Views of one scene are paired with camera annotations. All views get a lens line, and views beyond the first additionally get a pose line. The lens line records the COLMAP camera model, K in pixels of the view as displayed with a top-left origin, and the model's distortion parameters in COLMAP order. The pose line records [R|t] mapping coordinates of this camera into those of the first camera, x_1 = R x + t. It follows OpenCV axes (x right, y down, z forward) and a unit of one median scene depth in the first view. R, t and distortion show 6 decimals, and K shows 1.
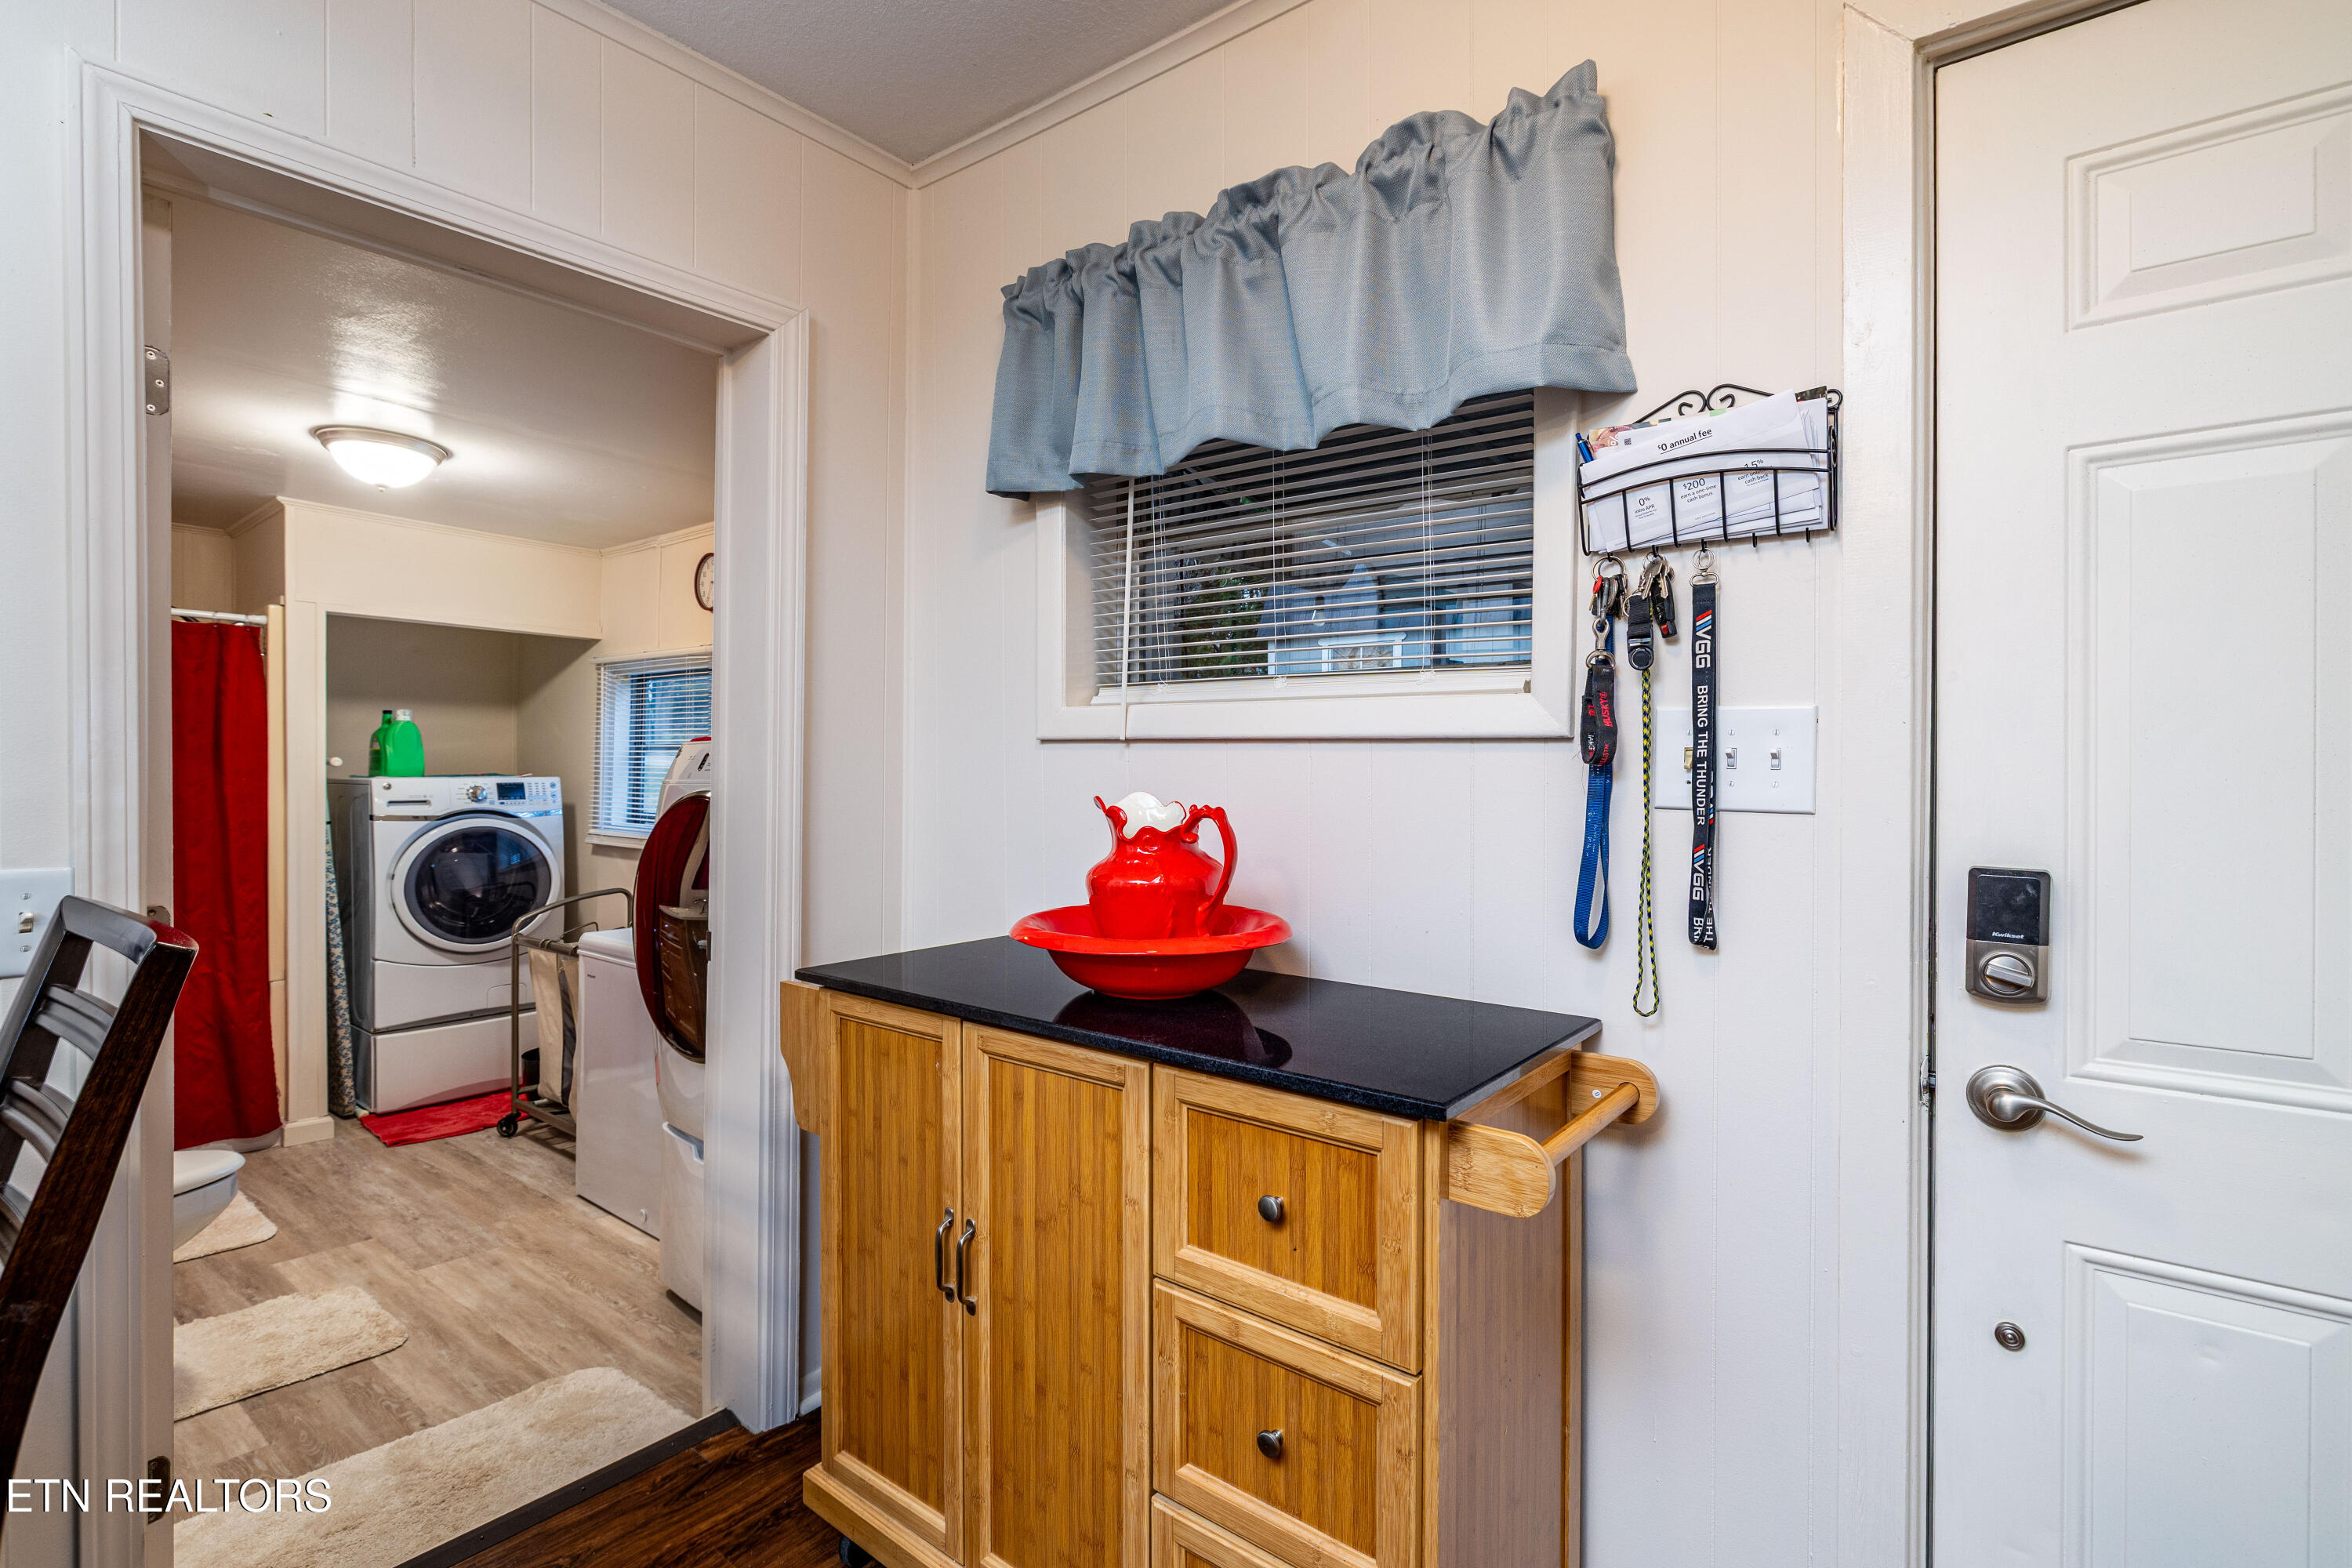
lens RADIAL K [[1087.6, 0, 1176.0], [0, 1087.6, 784.0], [0, 0, 1]] dist [-0.001899, -0.000487]
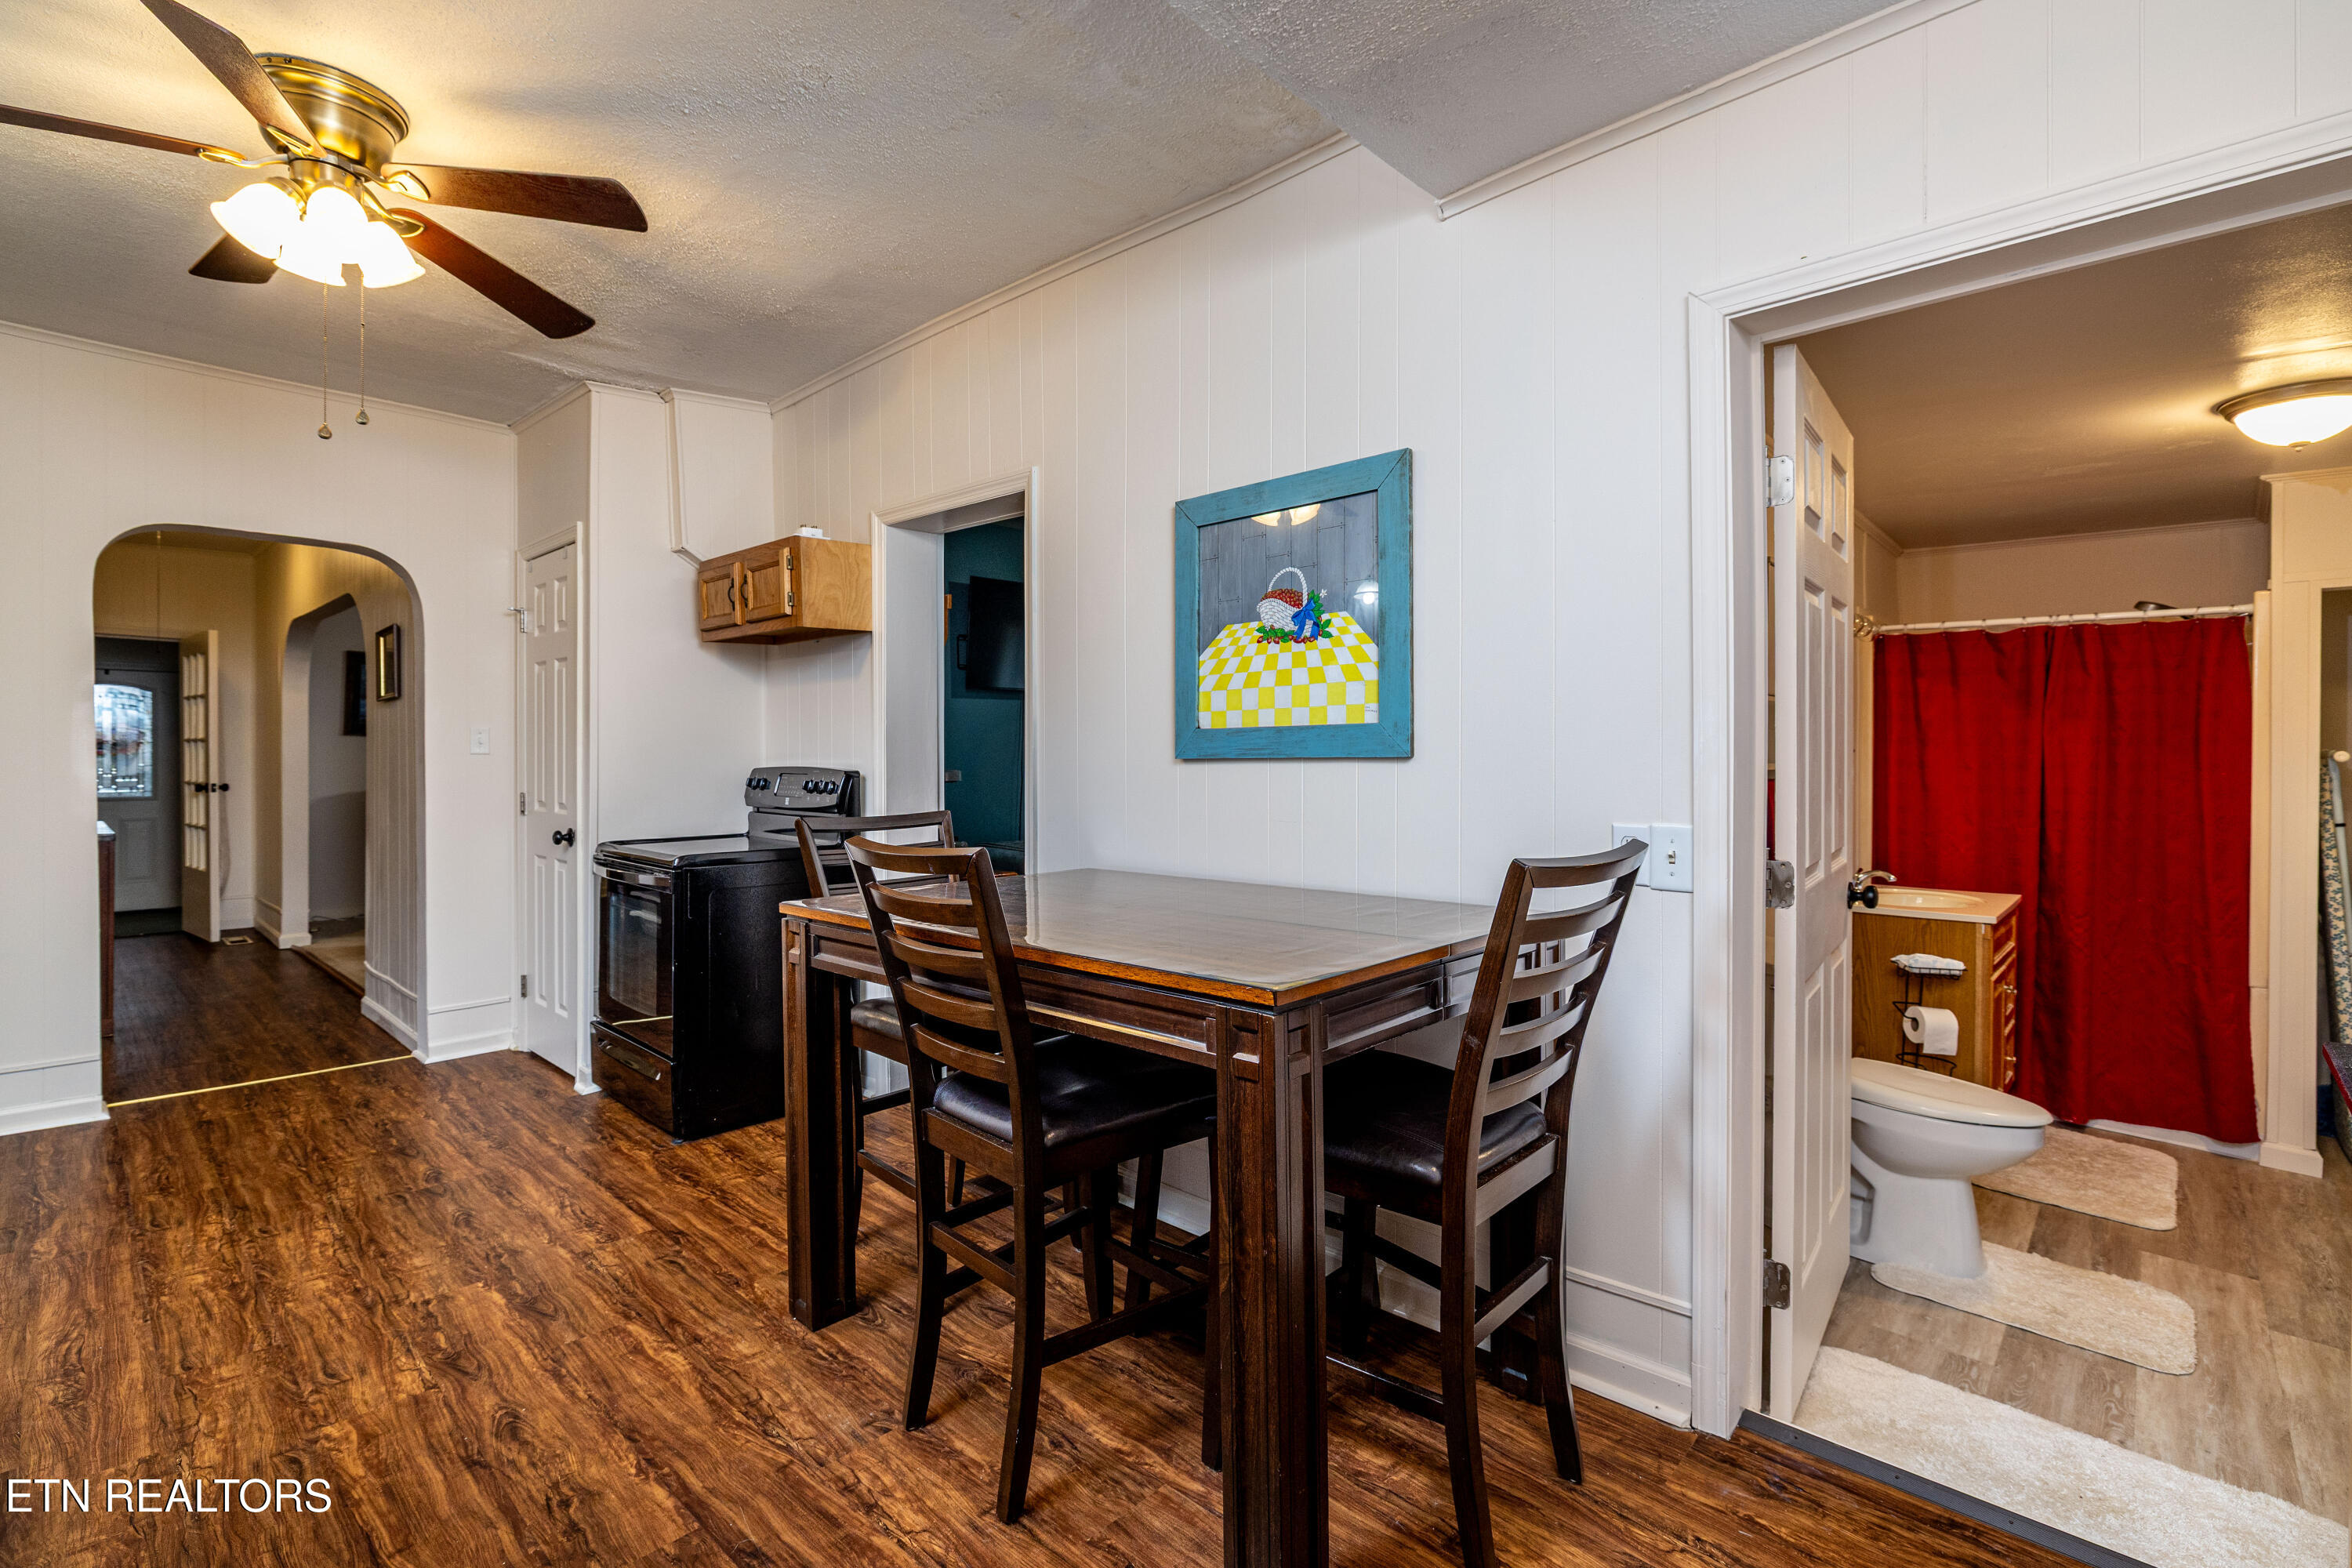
lens RADIAL K [[1071.4, 0, 1168.0], [0, 1071.4, 763.0], [0, 0, 1]] dist [-0.002139, -0.000343]
pose [[-0.084018, 0.000167, -0.996464, 0.476731], [-0.017044, 0.999853, 0.001605, 0.000511], [0.996318, 0.017119, -0.084002, 0.334927]]
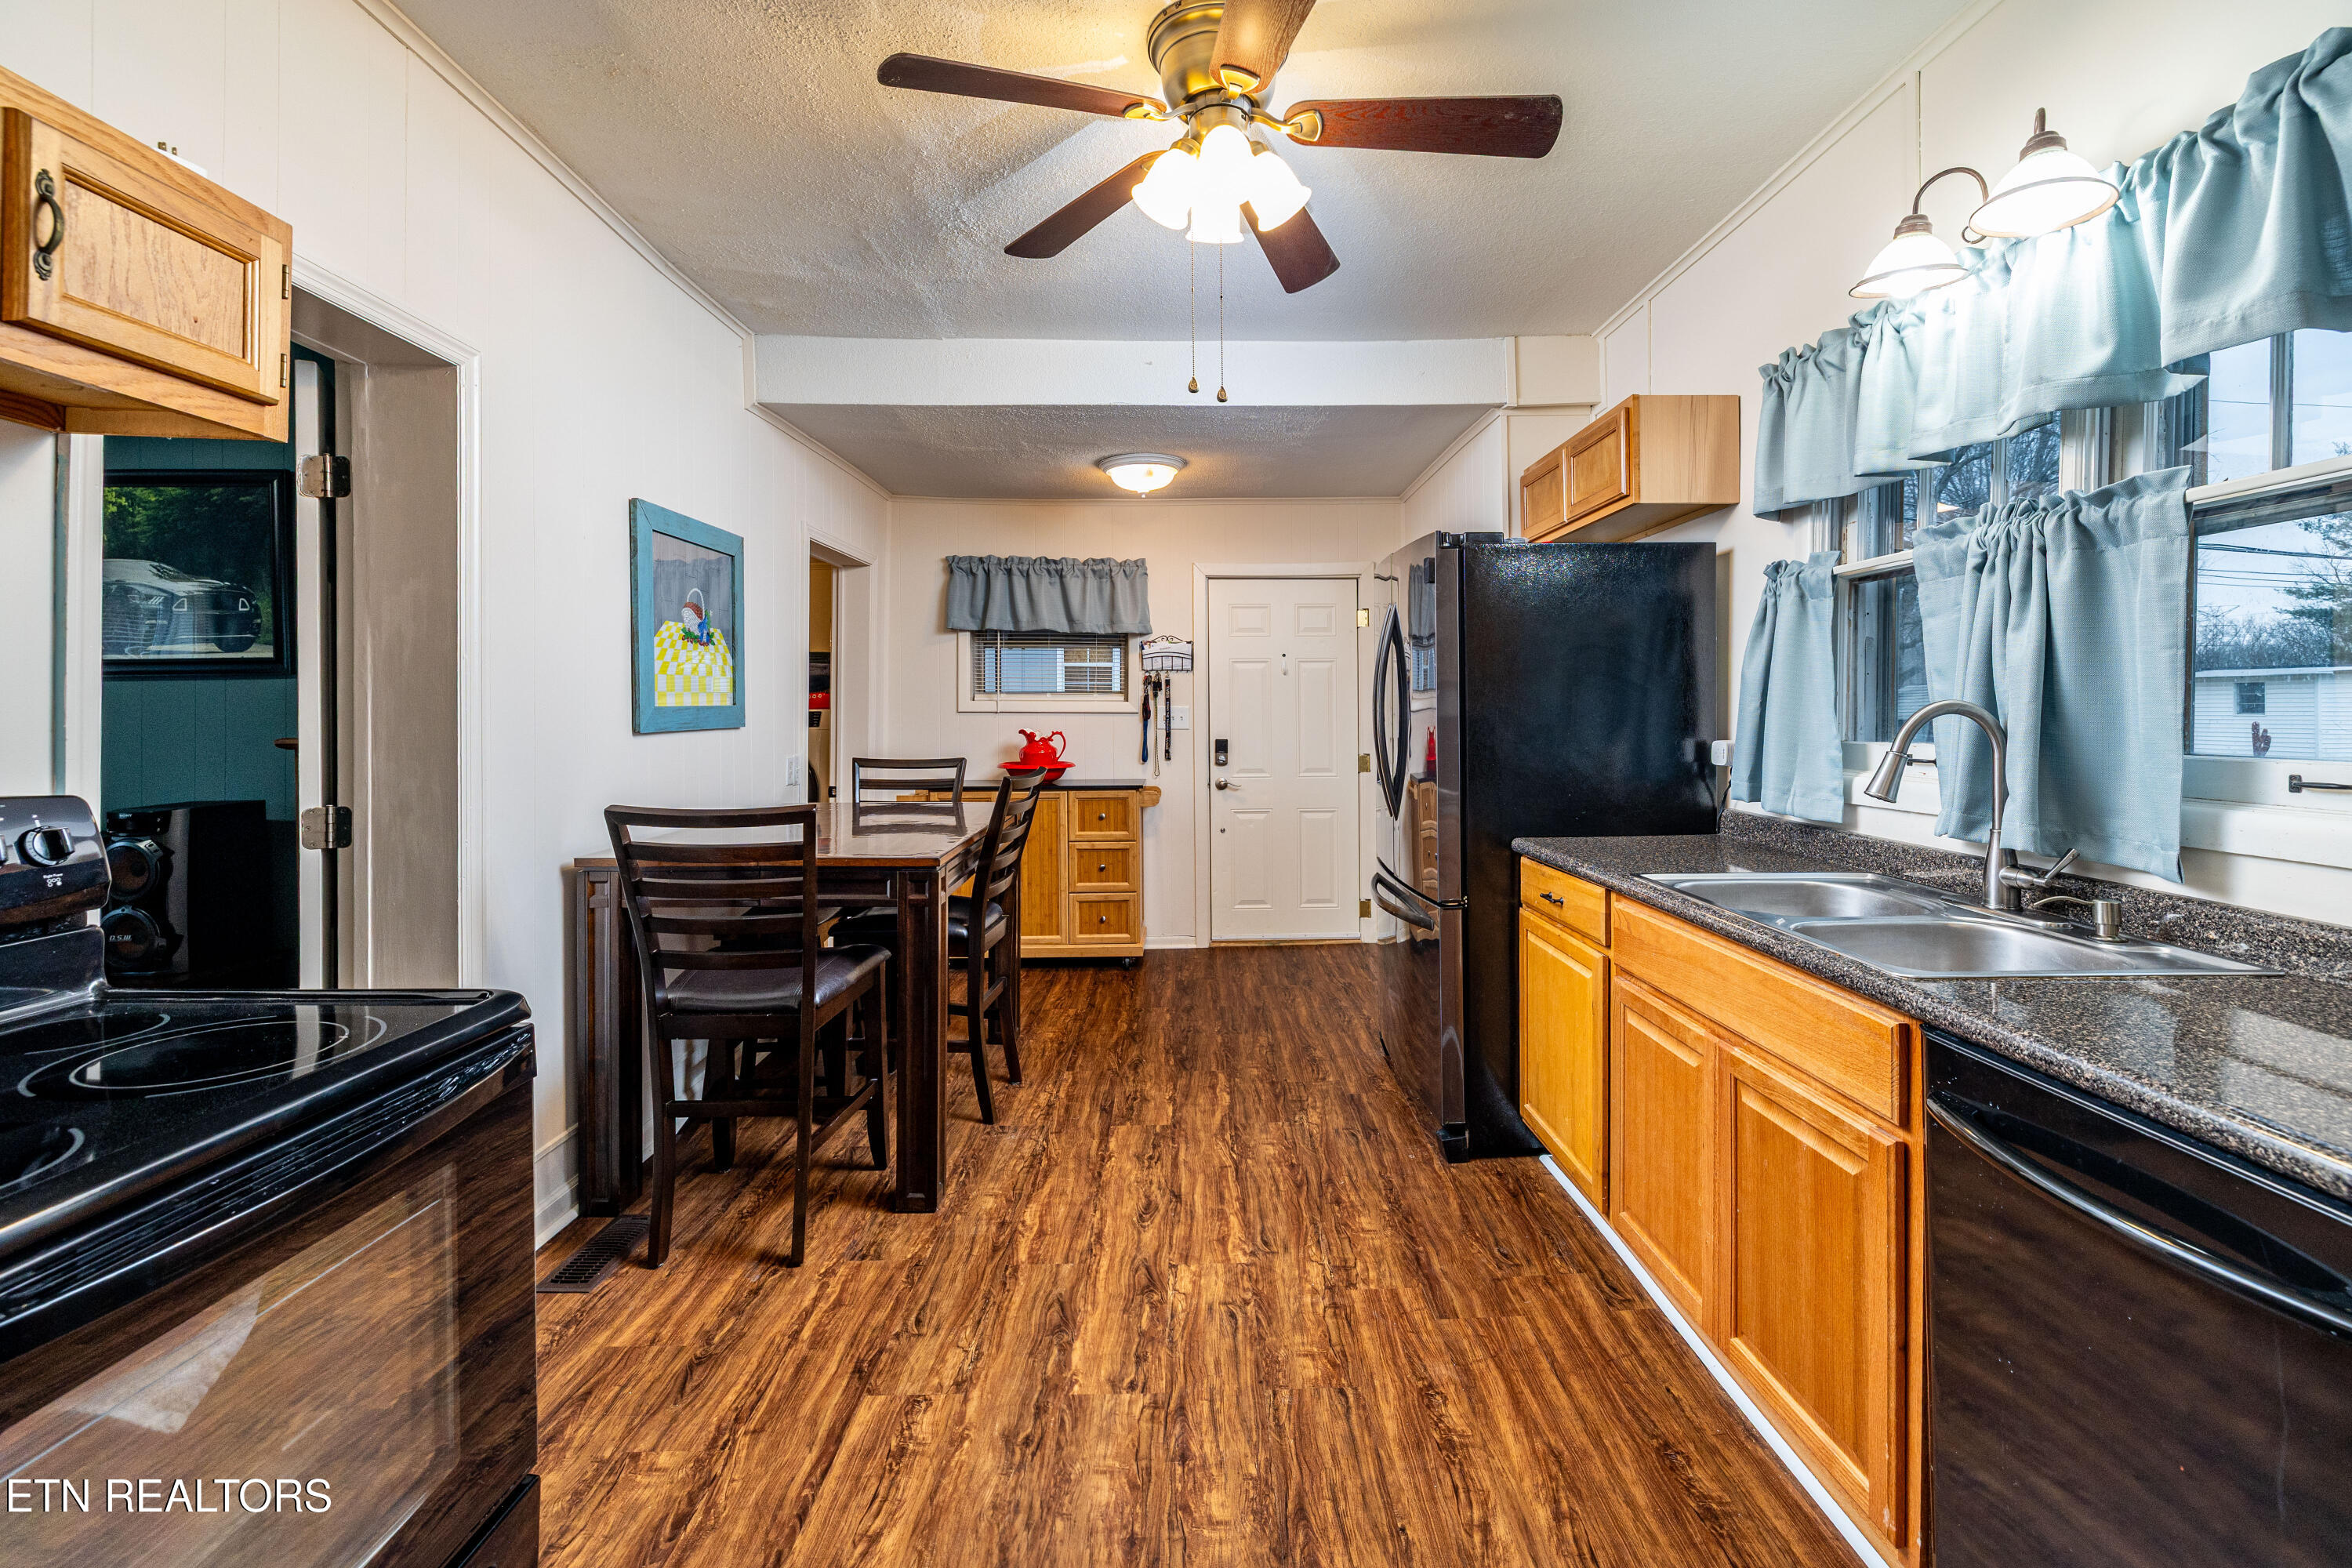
lens RADIAL K [[996.9, 0, 1176.0], [0, 996.9, 784.0], [0, 0, 1]] dist [0.000217, 0.000019]
pose [[0.782732, -0.053962, 0.620015, -1.644010], [0.016951, 0.997713, 0.065434, -0.015482], [-0.622128, -0.040708, 0.781856, -1.803266]]
